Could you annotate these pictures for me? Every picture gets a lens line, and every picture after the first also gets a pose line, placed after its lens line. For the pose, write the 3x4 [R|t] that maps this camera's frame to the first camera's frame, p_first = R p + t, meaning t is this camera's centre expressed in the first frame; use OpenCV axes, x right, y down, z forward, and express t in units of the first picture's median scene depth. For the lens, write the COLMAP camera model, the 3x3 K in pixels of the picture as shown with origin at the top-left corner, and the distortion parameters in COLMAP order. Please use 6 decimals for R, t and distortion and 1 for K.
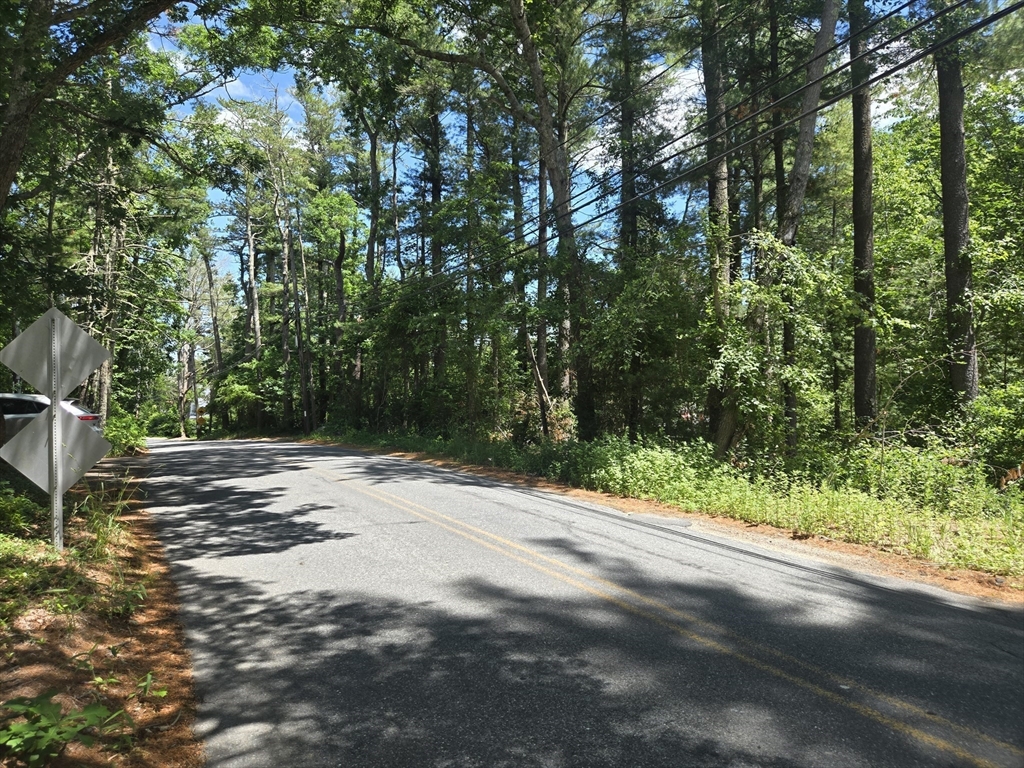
lens RADIAL K [[711.8, 0, 512.0], [0, 711.8, 384.0], [0, 0, 1]] dist [0.156378, -0.140190]
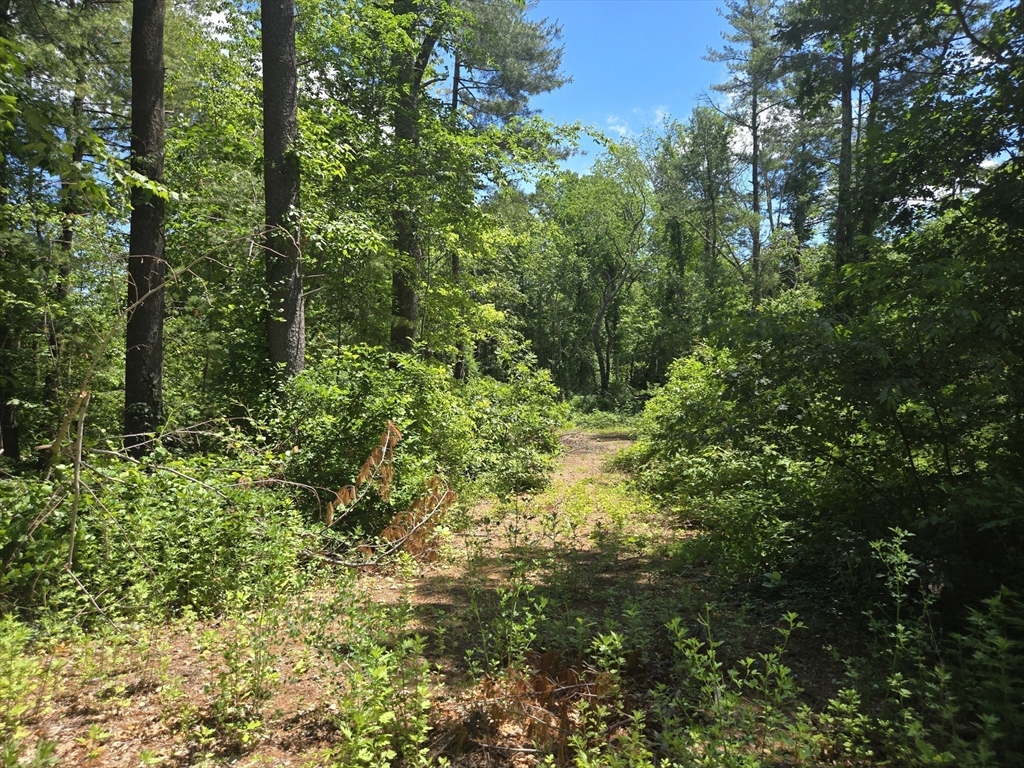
lens RADIAL K [[711.8, 0, 512.0], [0, 711.8, 384.0], [0, 0, 1]] dist [0.156378, -0.140190]
pose [[0.679030, 0.015553, 0.733946, 0.285251], [-0.033218, 0.999402, 0.009554, 0.016701], [-0.733358, -0.030868, 0.679141, 0.427933]]
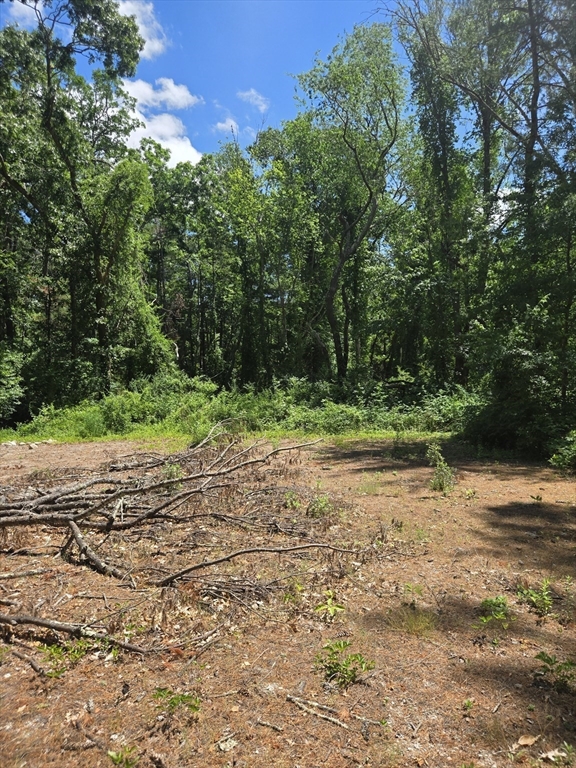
lens RADIAL K [[532.2, 0, 288.3], [0, 532.2, 394.9], [0, 0, 1]] dist [0.235680, 0.000456]
pose [[0.659485, 0.003471, 0.751710, 1.691143], [-0.025237, 0.999528, 0.017525, 0.108452], [-0.751294, -0.030528, 0.659261, 1.417279]]
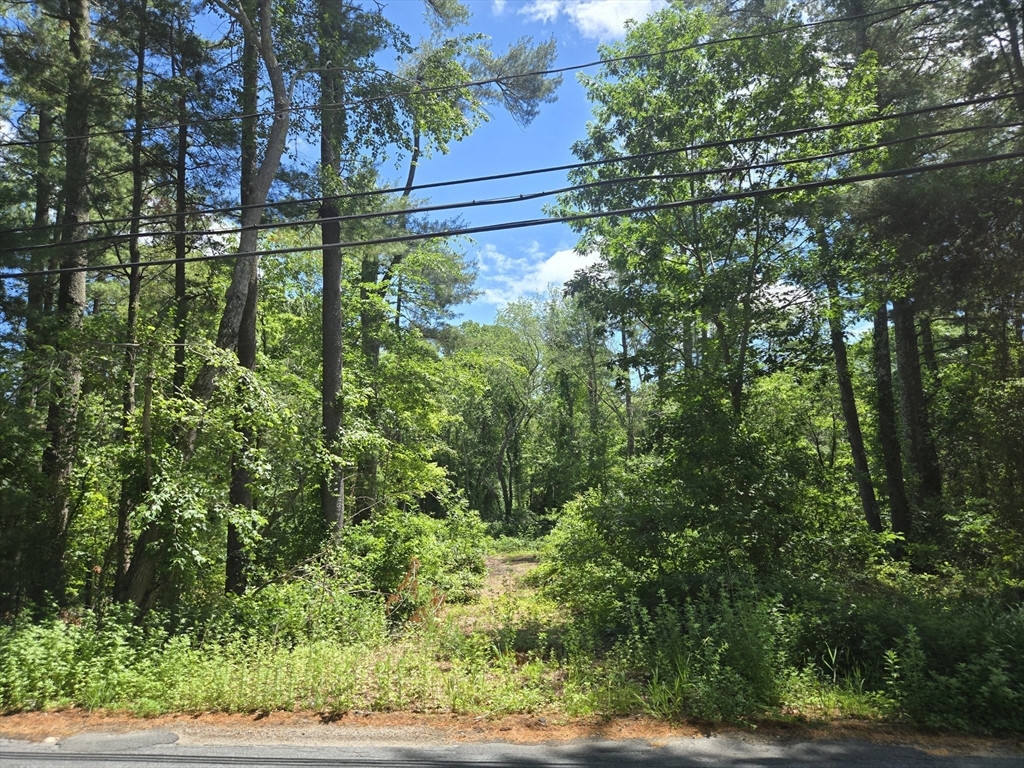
lens RADIAL K [[711.8, 0, 512.0], [0, 711.8, 384.0], [0, 0, 1]] dist [0.156378, -0.140190]
pose [[0.568662, 0.139395, 0.810674, -0.131766], [-0.012270, 0.986864, -0.161084, -0.022542], [-0.822480, 0.081655, 0.562902, 0.175689]]
